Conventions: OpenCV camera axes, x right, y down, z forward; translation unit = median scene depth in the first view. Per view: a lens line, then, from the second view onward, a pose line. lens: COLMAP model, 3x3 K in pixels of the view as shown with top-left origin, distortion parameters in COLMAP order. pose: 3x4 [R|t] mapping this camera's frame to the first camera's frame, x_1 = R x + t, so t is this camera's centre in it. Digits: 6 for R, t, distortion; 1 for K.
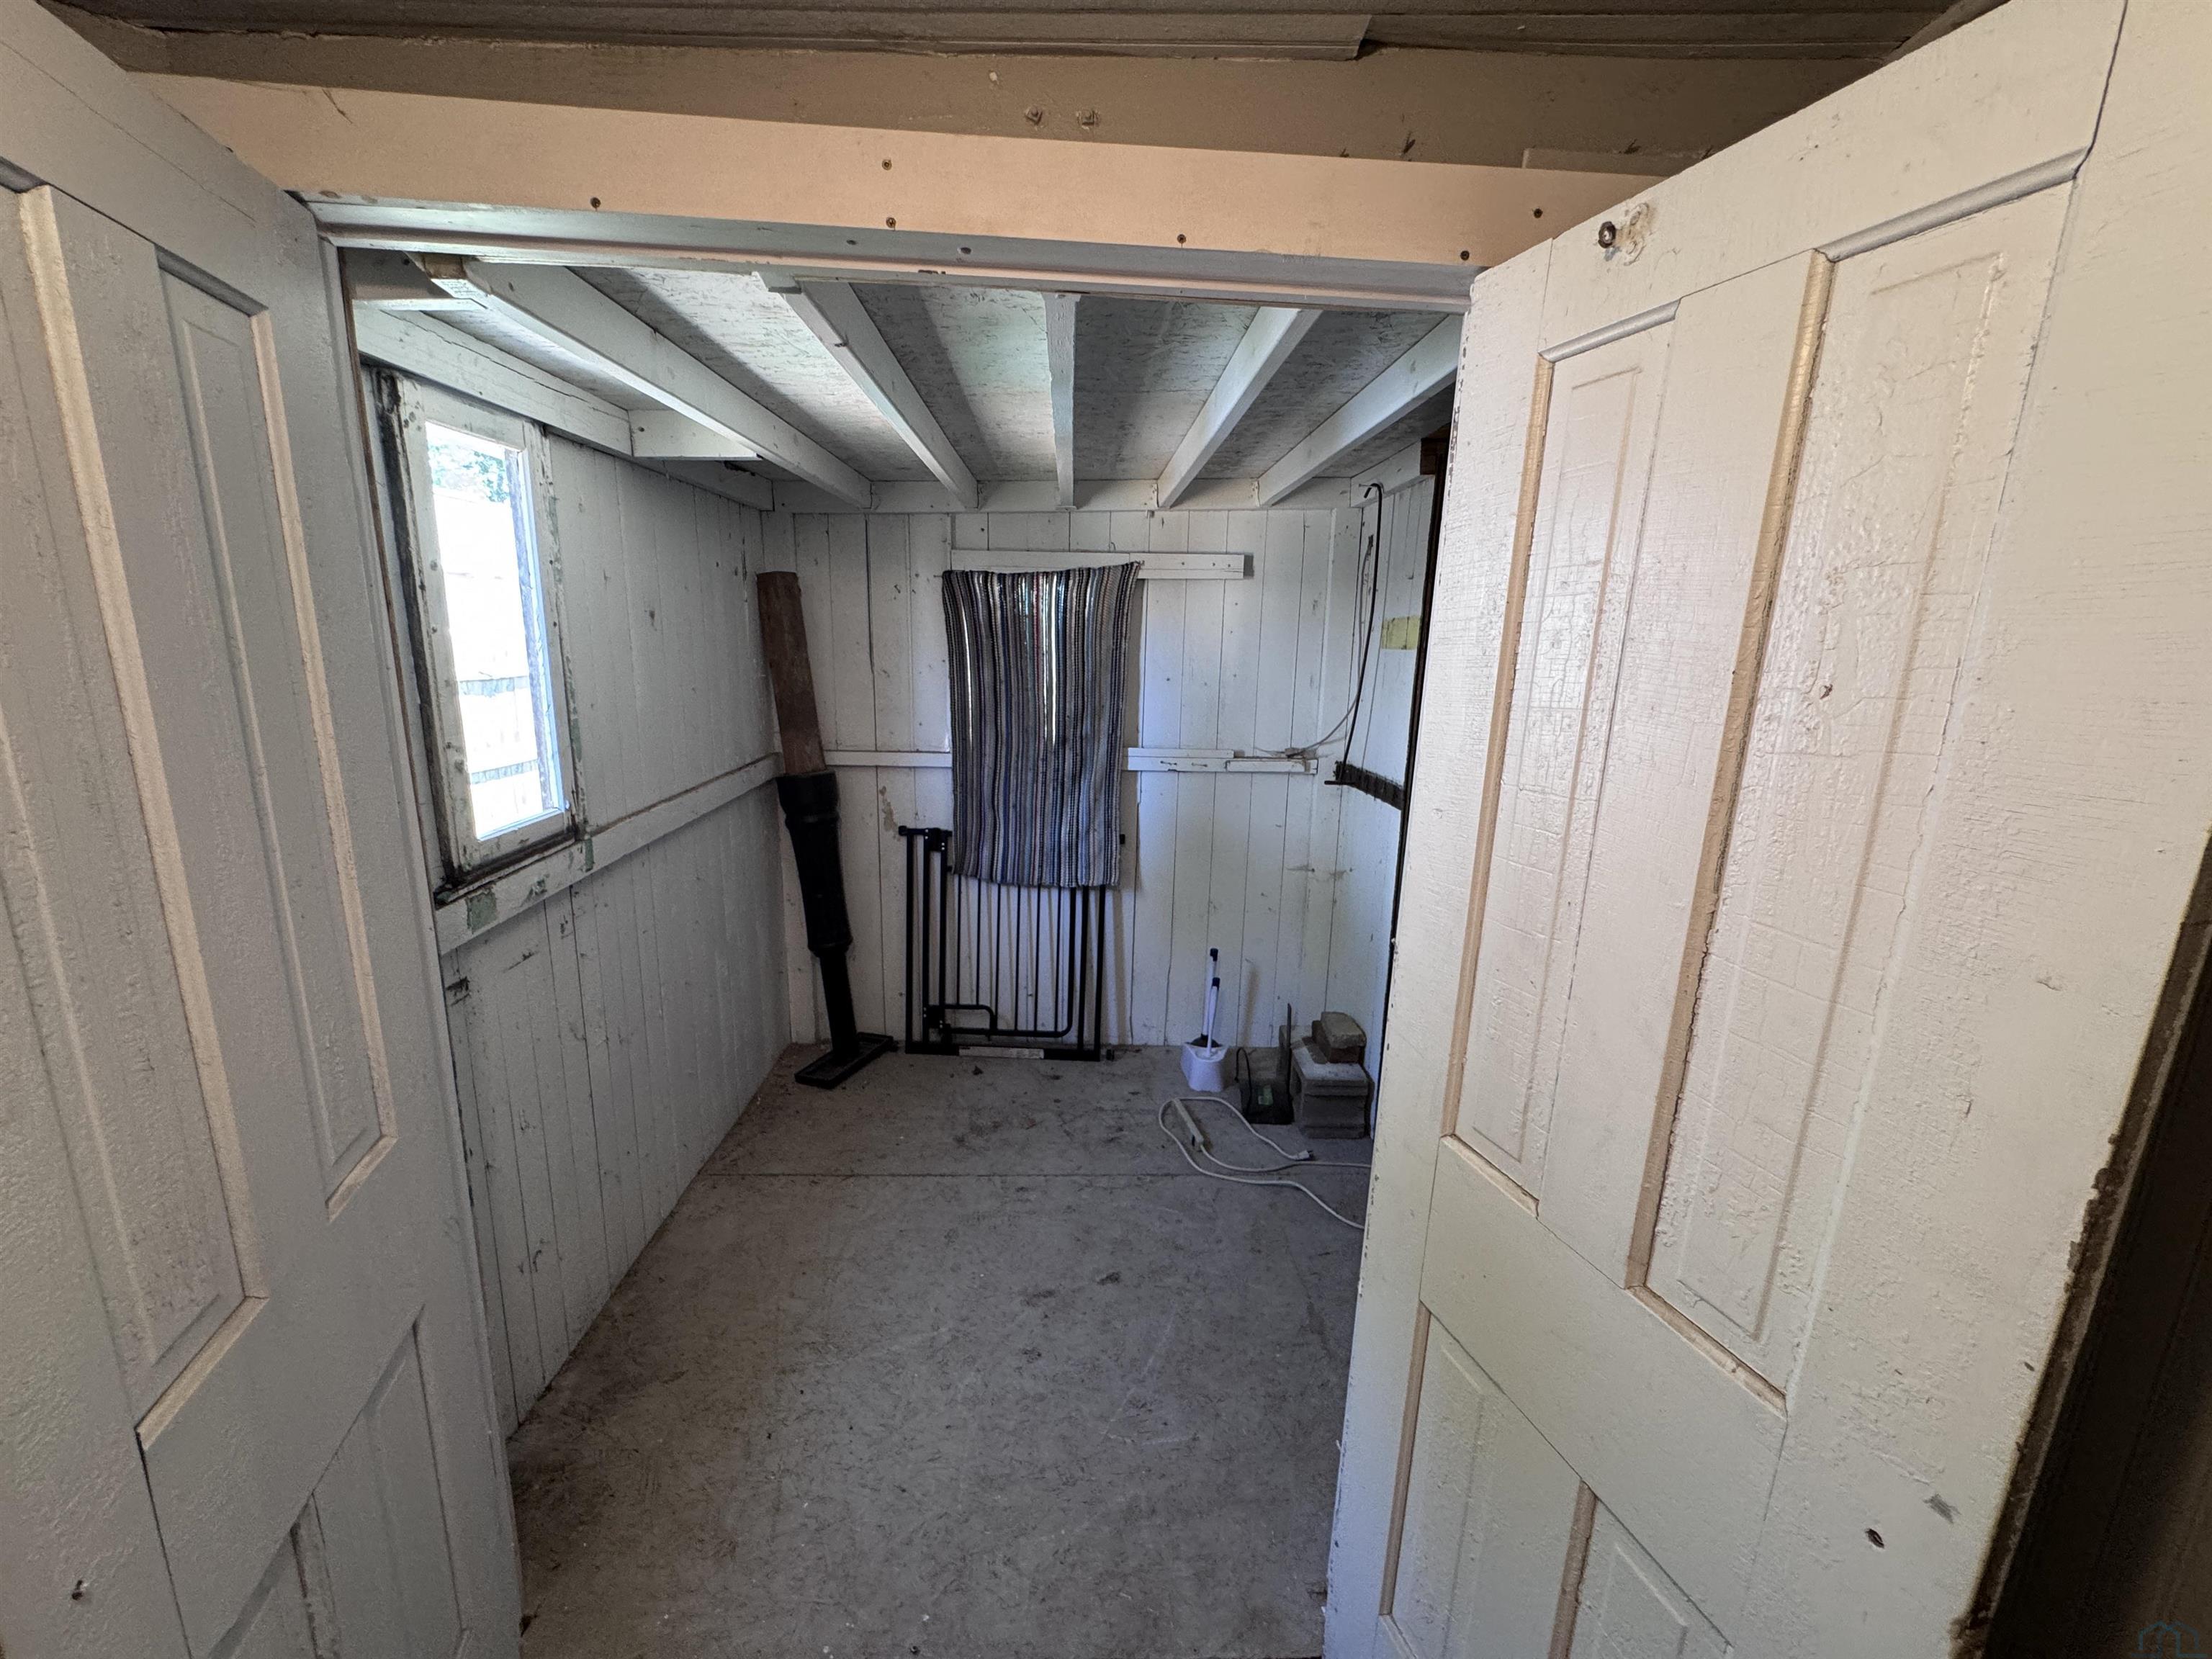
lens RADIAL K [[883.8, 0, 1101.4], [0, 883.8, 832.4], [0, 0, 1]] dist [-0.000912, 0.000049]
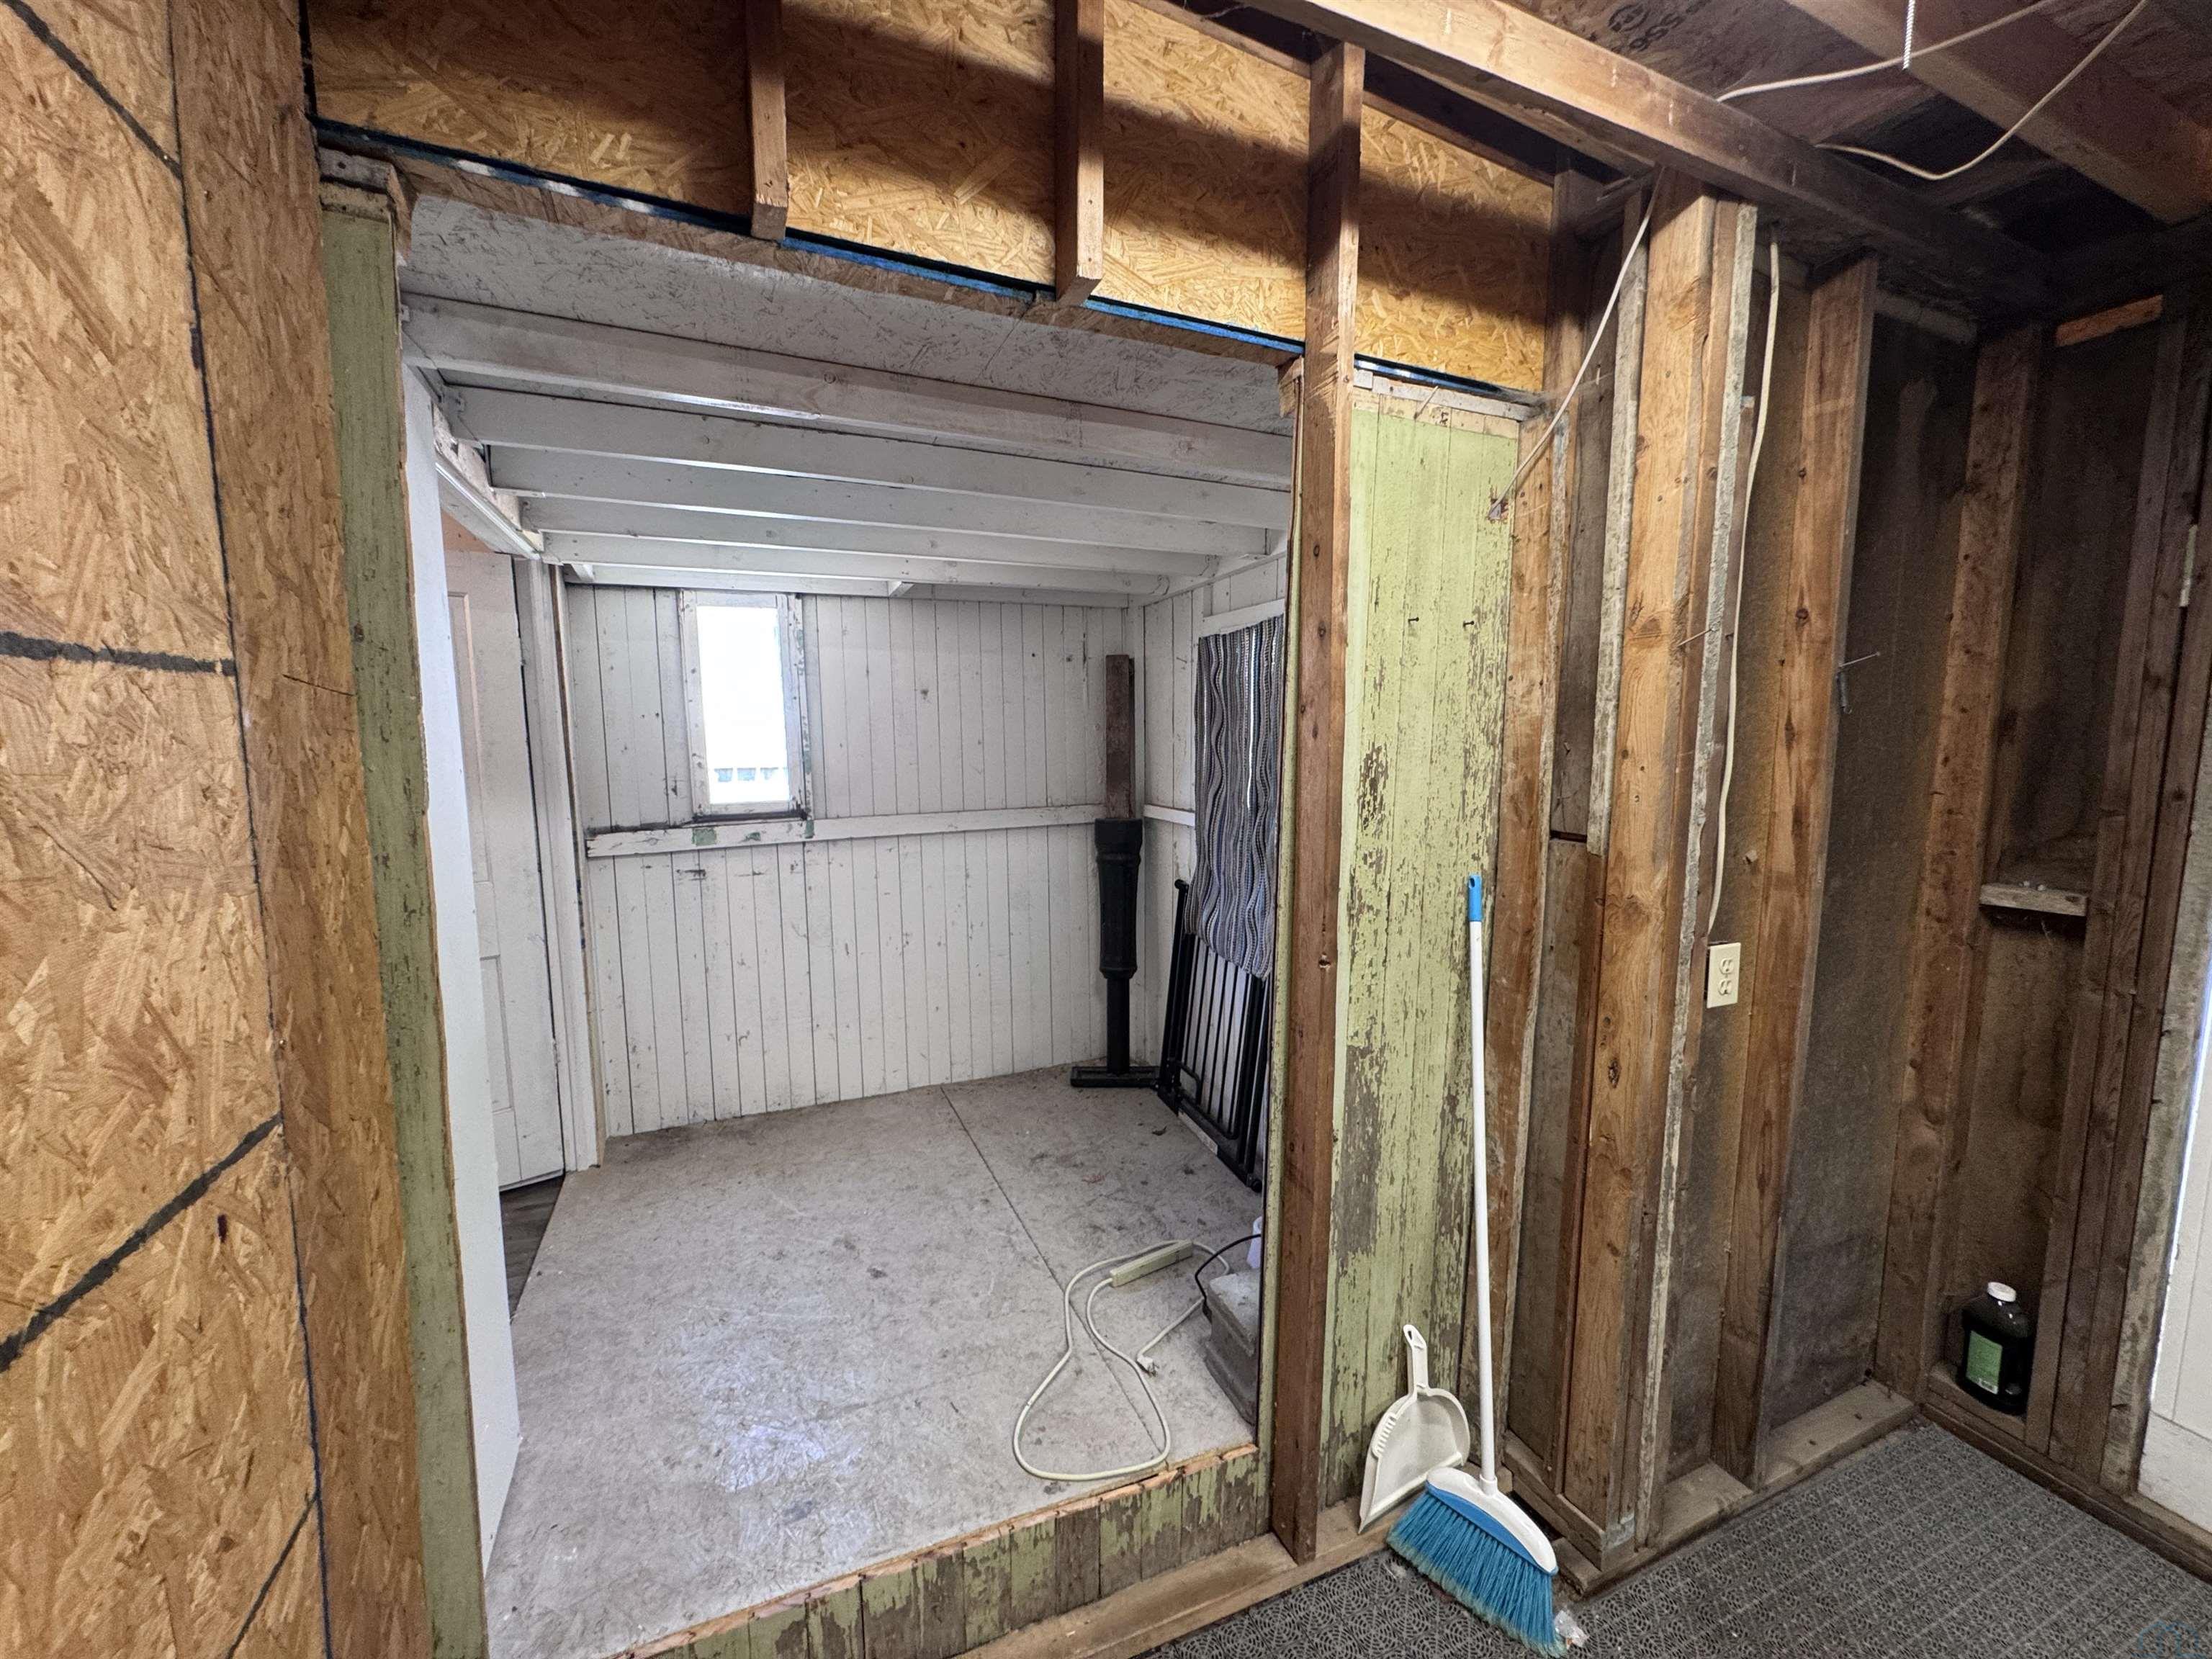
lens RADIAL K [[883.8, 0, 1105.3], [0, 883.8, 825.7], [0, 0, 1]] dist [-0.000912, 0.000049]
pose [[0.367571, 0.082478, -0.926331, 0.914103], [-0.191418, 0.981442, 0.011429, -0.083033], [0.910083, 0.173116, 0.376538, 0.644673]]
